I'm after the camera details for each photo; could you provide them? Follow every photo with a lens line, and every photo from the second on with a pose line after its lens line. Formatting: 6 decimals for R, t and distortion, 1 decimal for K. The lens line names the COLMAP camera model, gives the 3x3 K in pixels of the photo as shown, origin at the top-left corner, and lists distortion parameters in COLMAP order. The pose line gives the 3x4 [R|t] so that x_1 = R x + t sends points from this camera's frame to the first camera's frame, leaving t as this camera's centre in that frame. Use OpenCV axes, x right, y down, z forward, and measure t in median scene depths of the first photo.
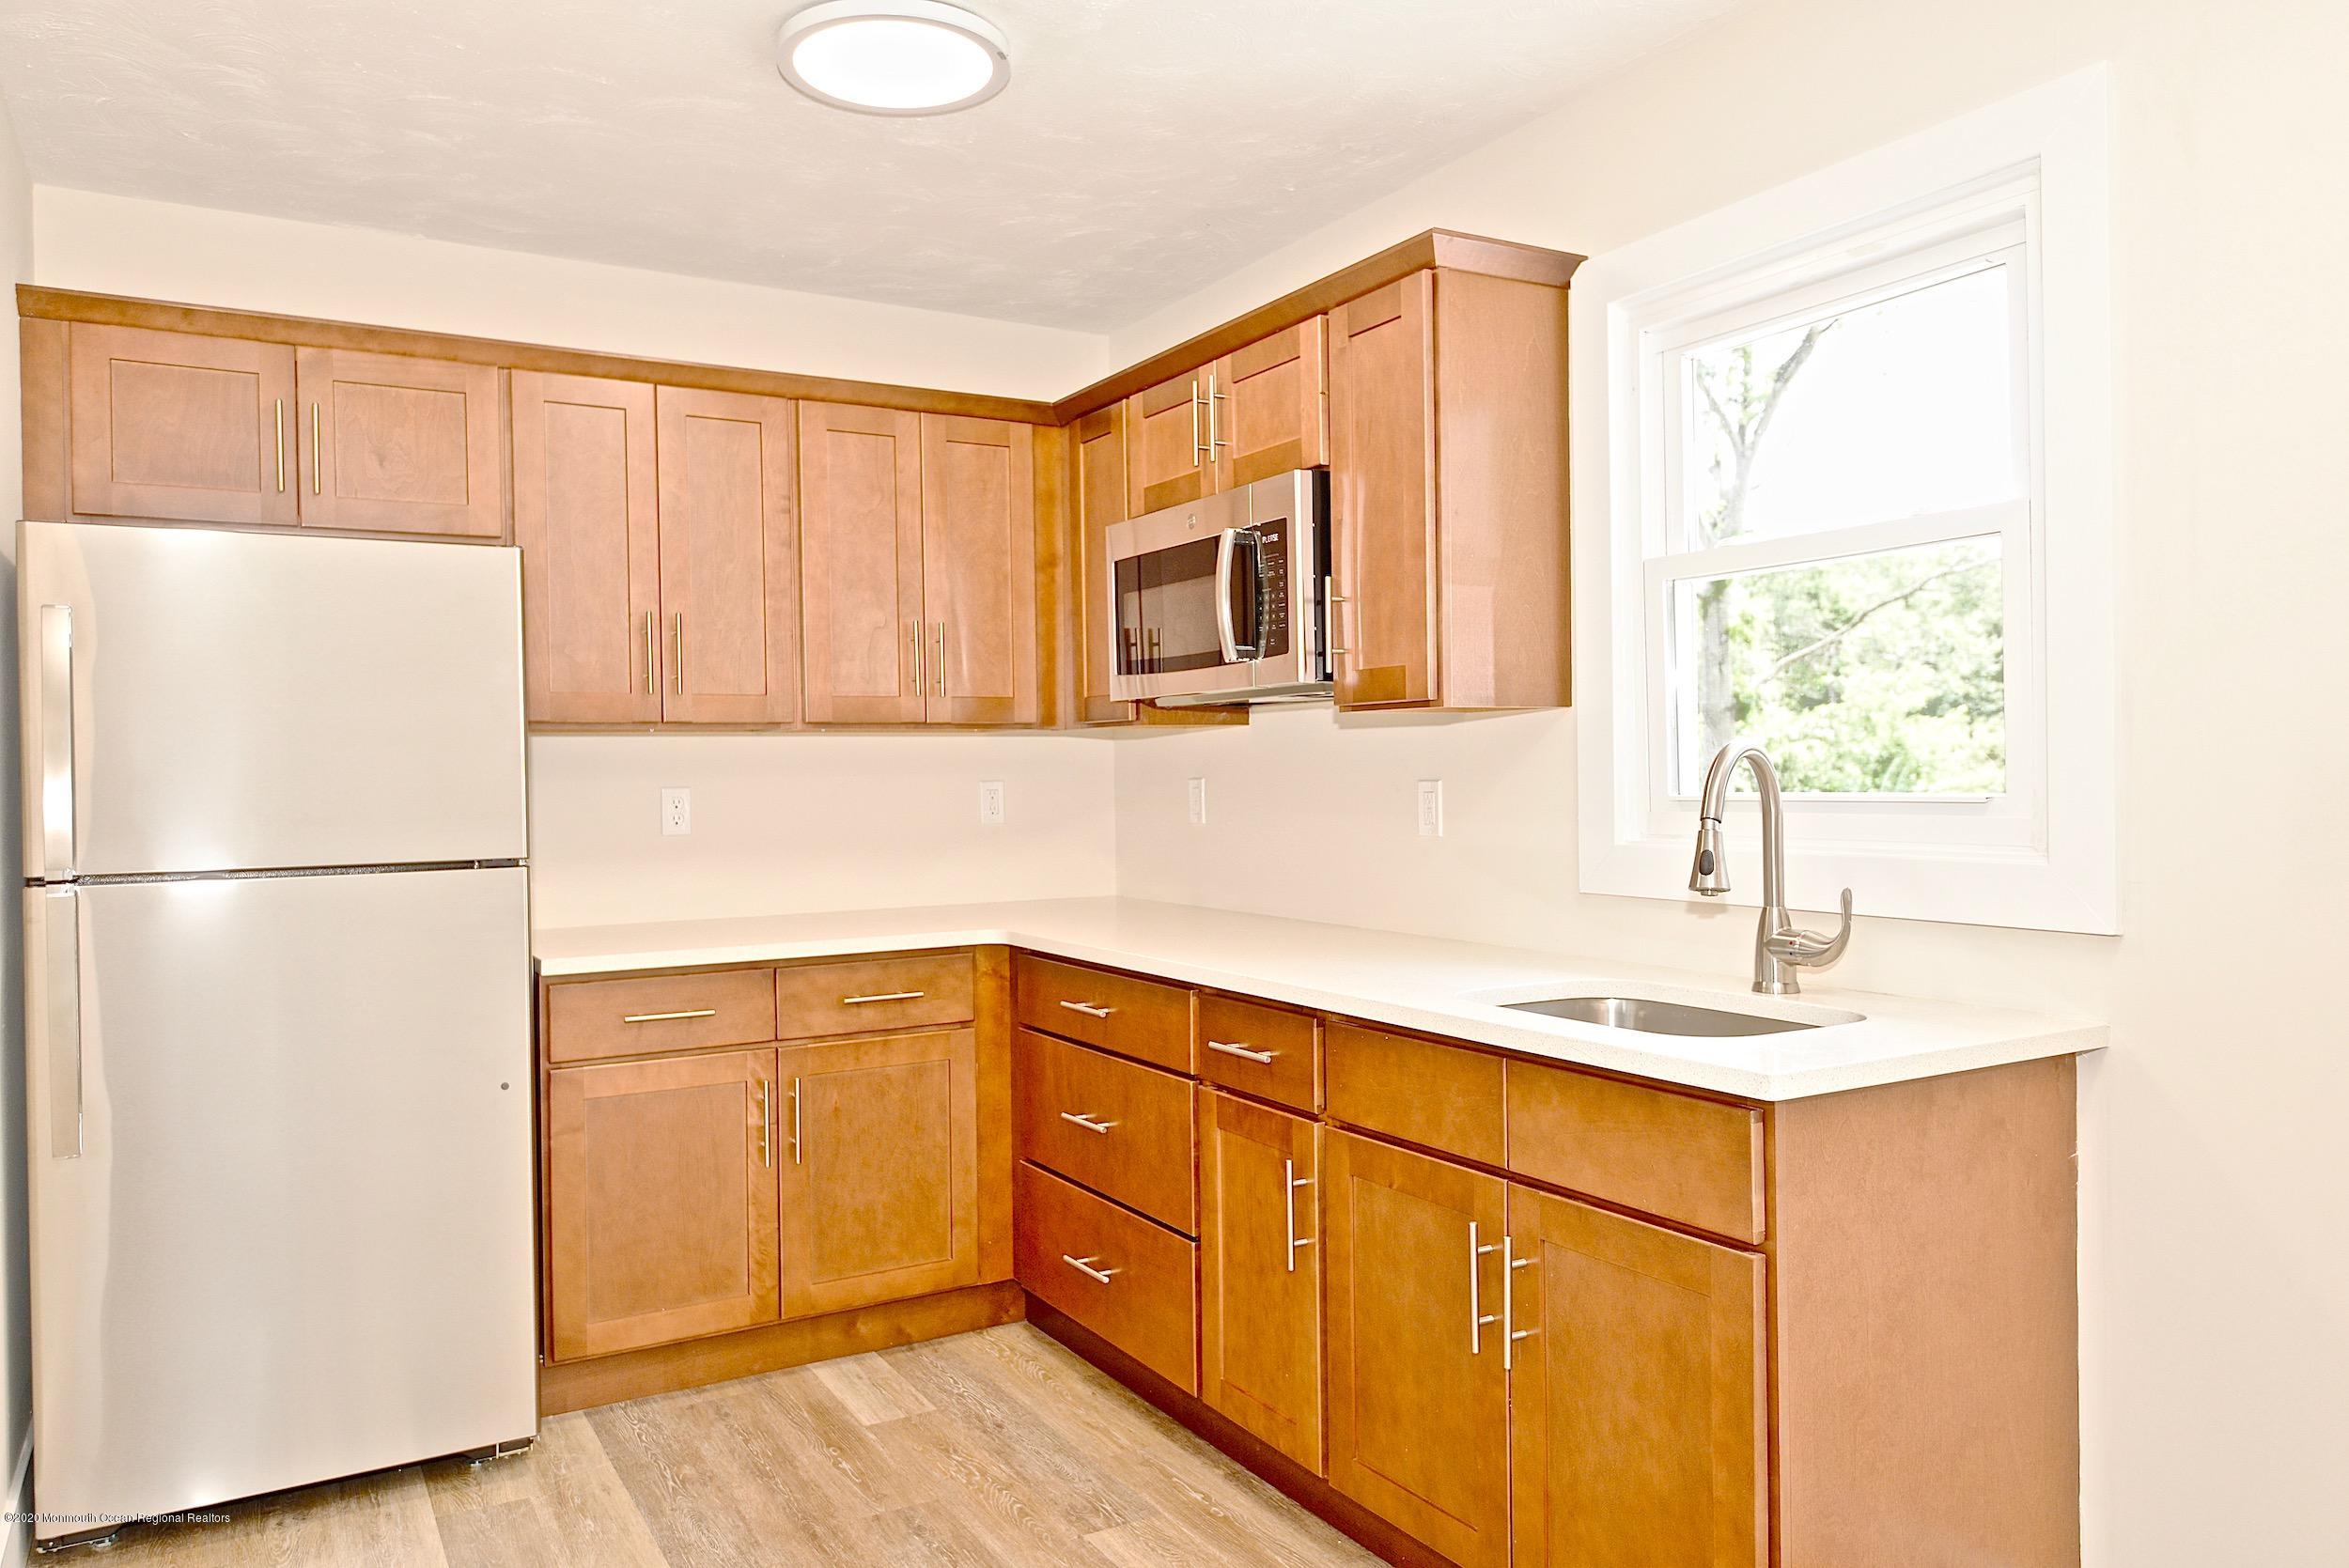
lens RADIAL K [[1594.5, 0, 1096.9], [0, 1594.5, 789.0], [0, 0, 1]] dist [0.020435, -0.000417]
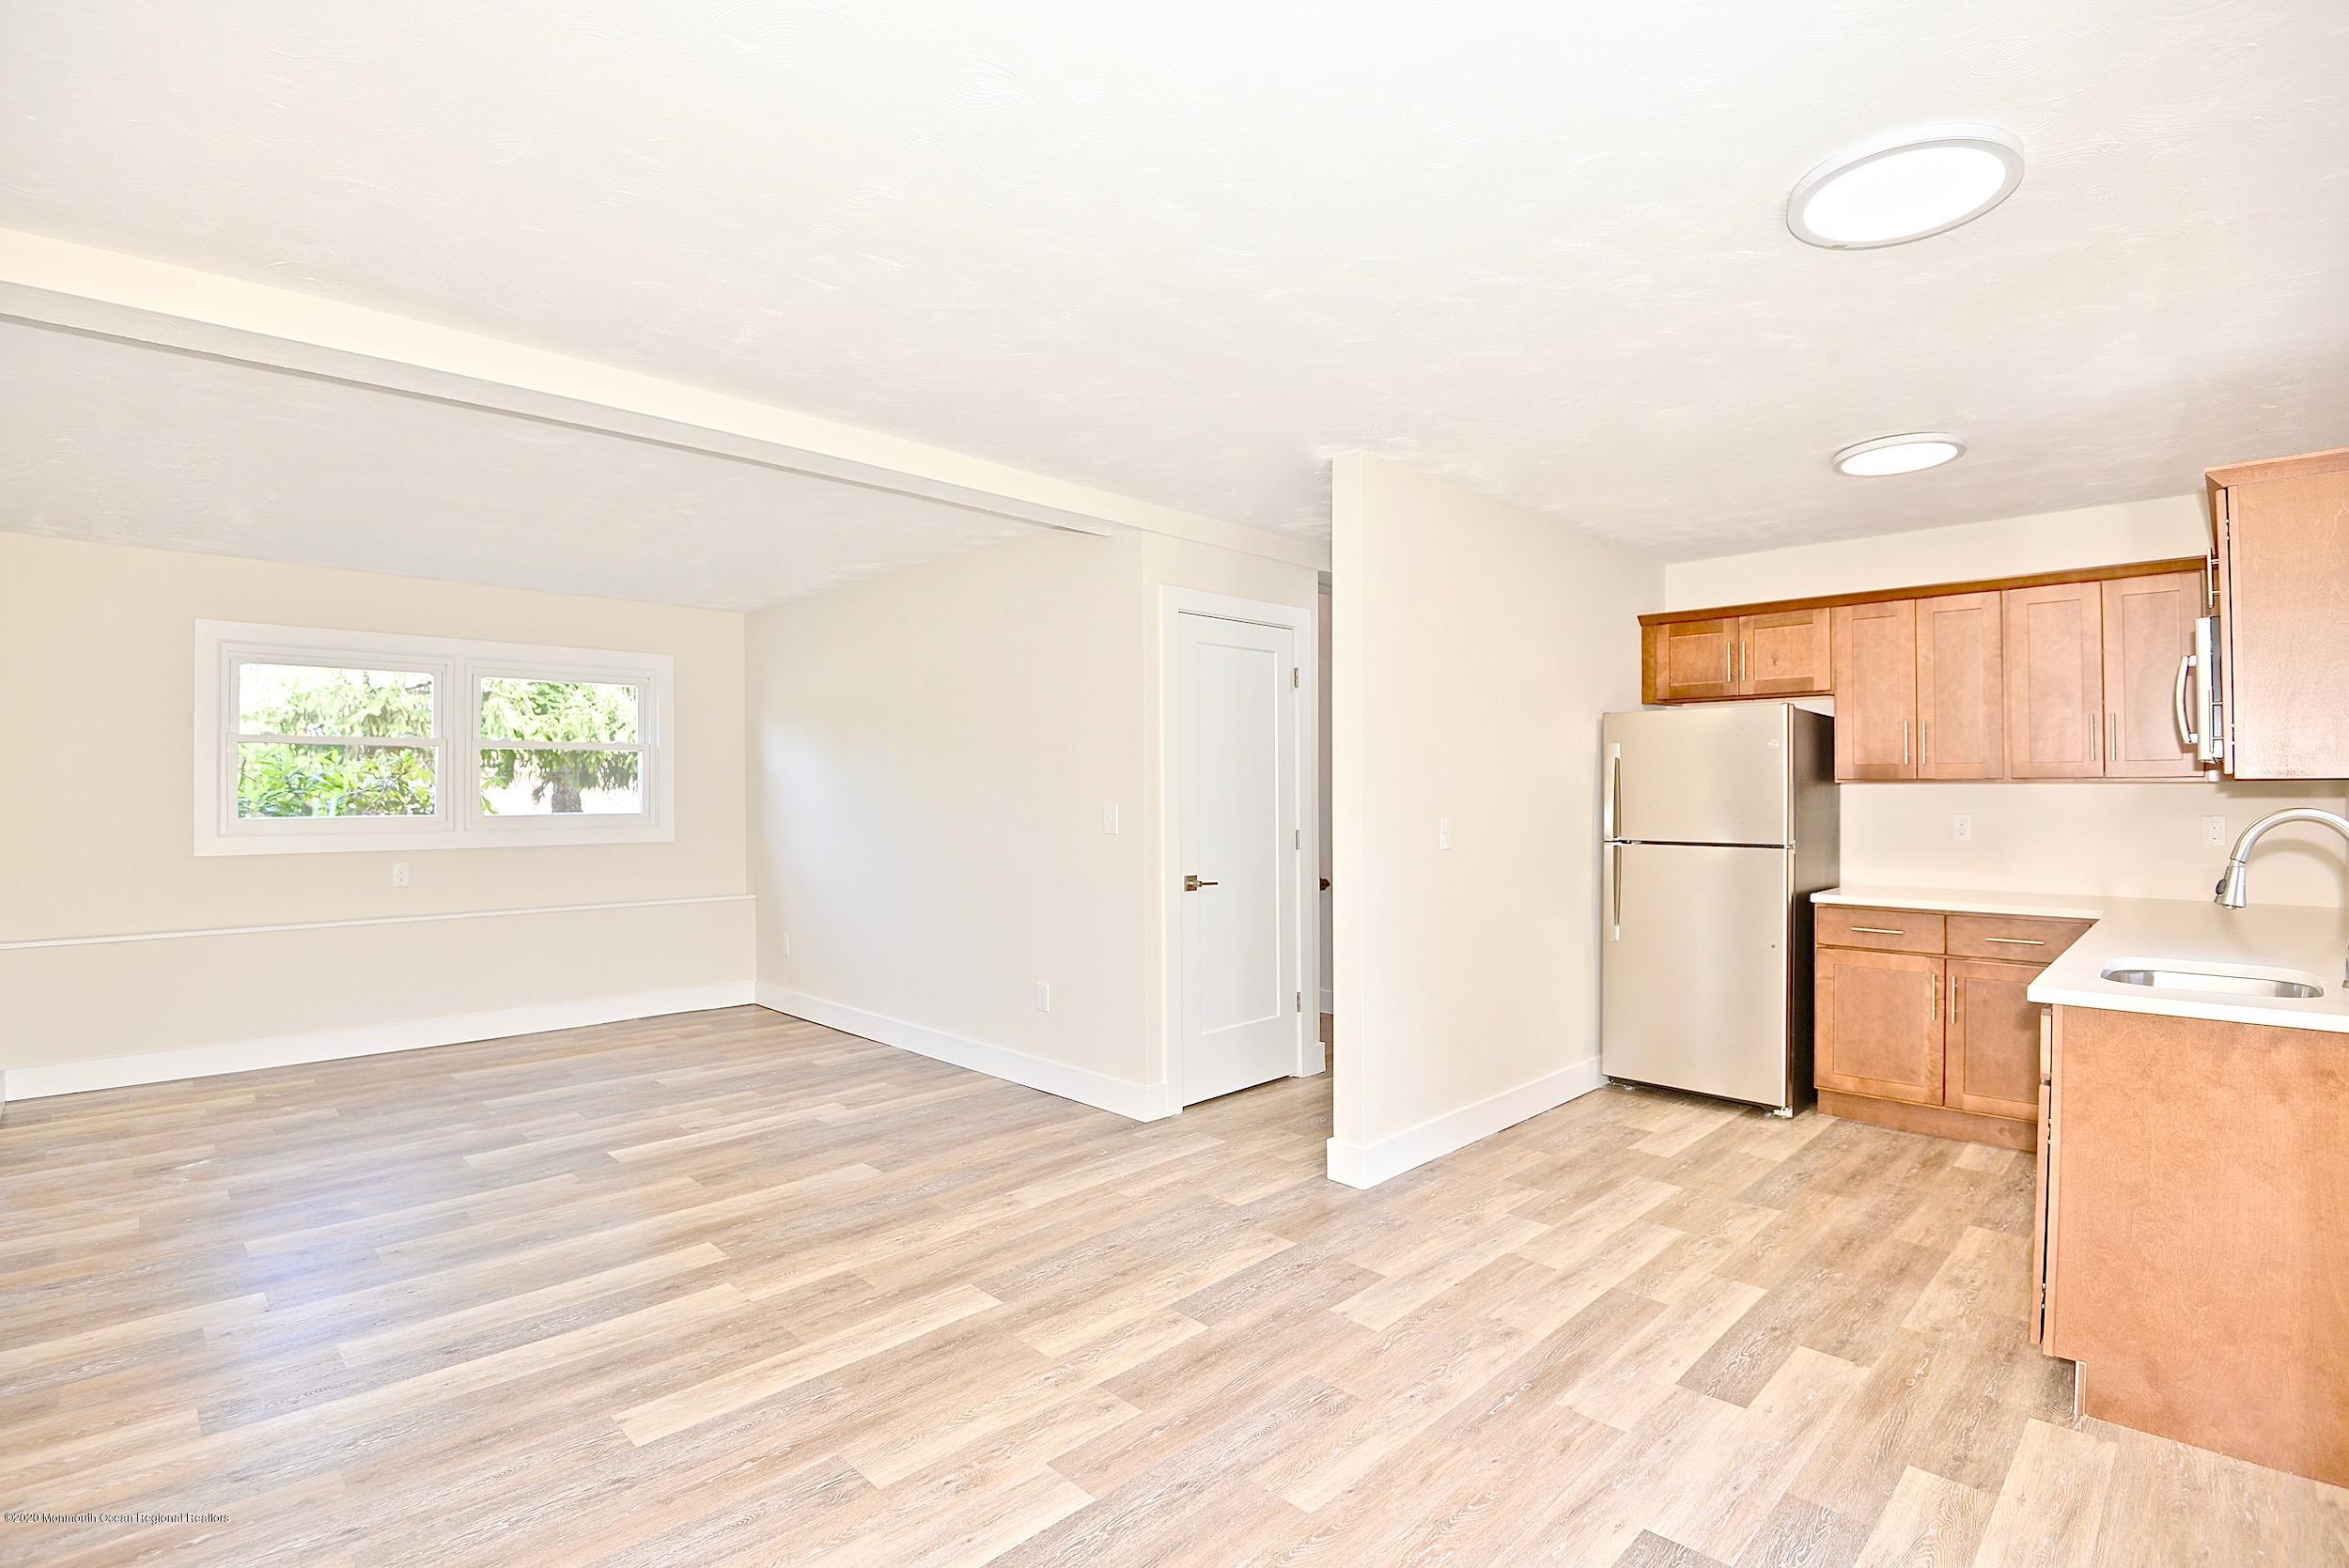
lens RADIAL K [[1095.0, 0, 1186.9], [0, 1095.0, 784.5], [0, 0, 1]] dist [-0.002082, -0.025165]
pose [[0.282120, 0.008594, -0.959341, 0.852646], [-0.011877, 0.999915, 0.005464, -0.038903], [0.959306, 0.009852, 0.282198, -0.213956]]
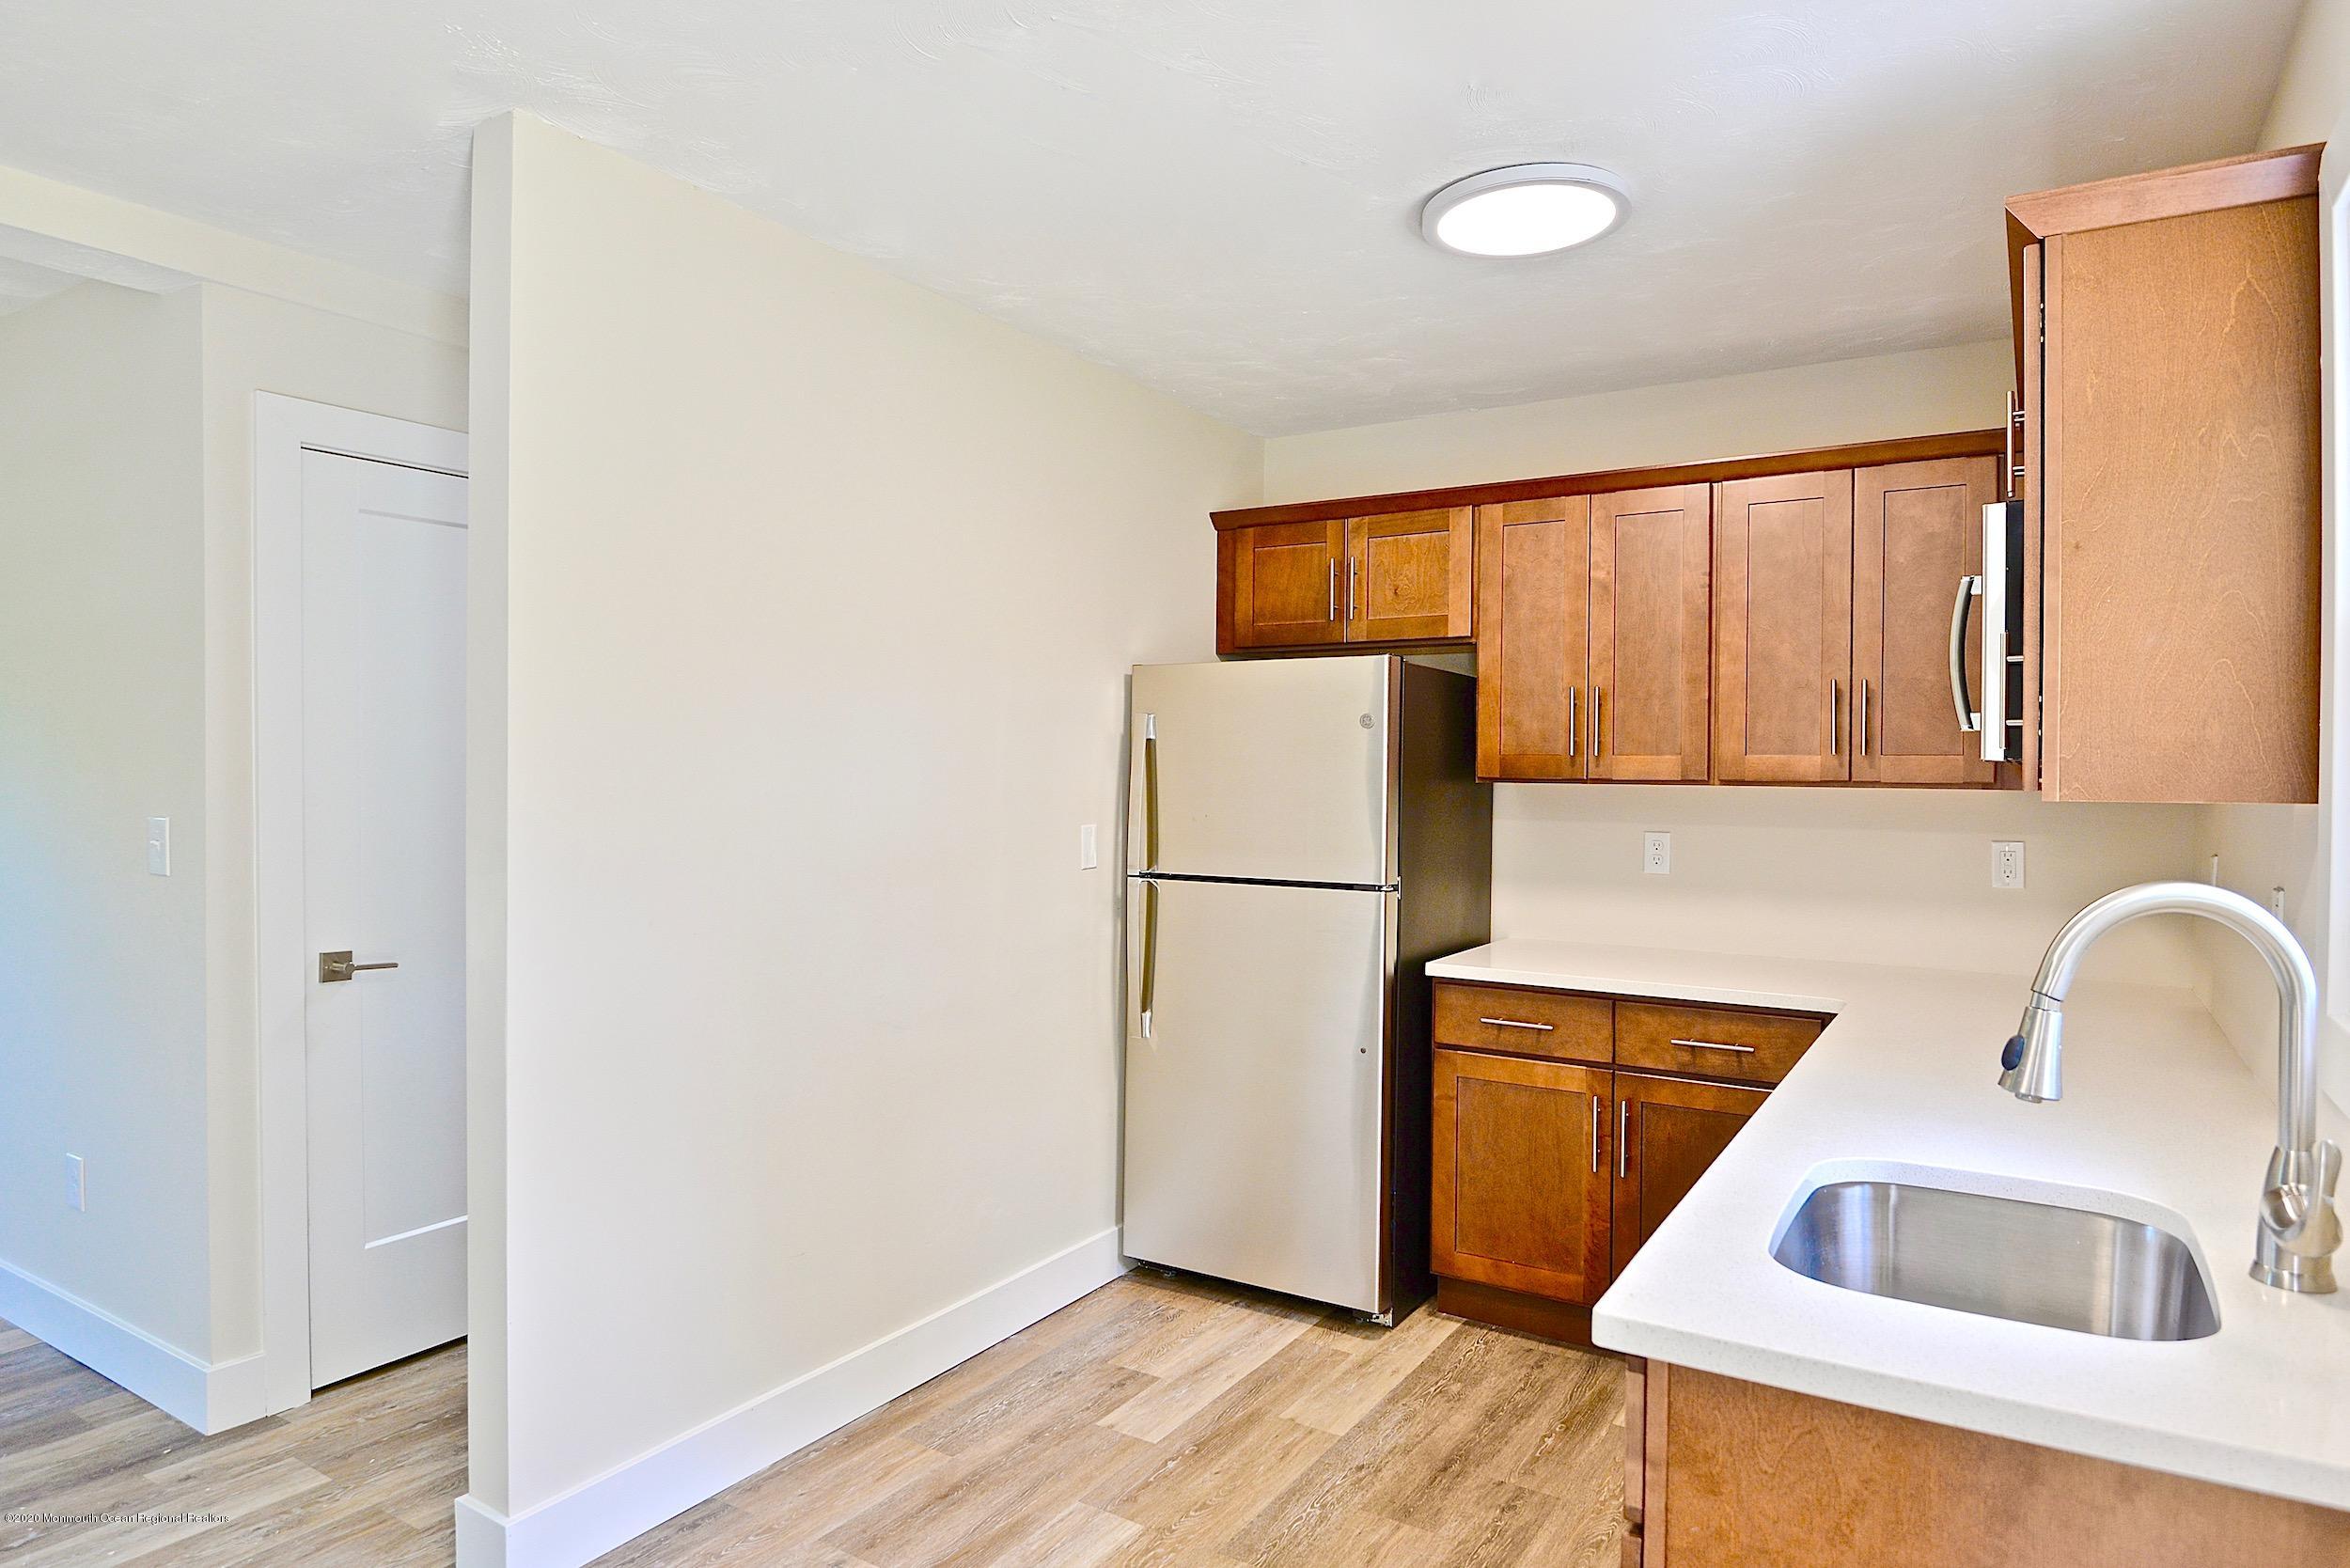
lens RADIAL K [[1372.7, 0, 1175.0], [0, 1372.7, 784.0], [0, 0, 1]] dist [0.007115, -0.001773]
pose [[0.481656, 0.026738, -0.875953, 0.569544], [-0.020747, 0.999602, 0.019104, -0.061032], [0.876115, 0.008972, 0.482019, 0.290008]]
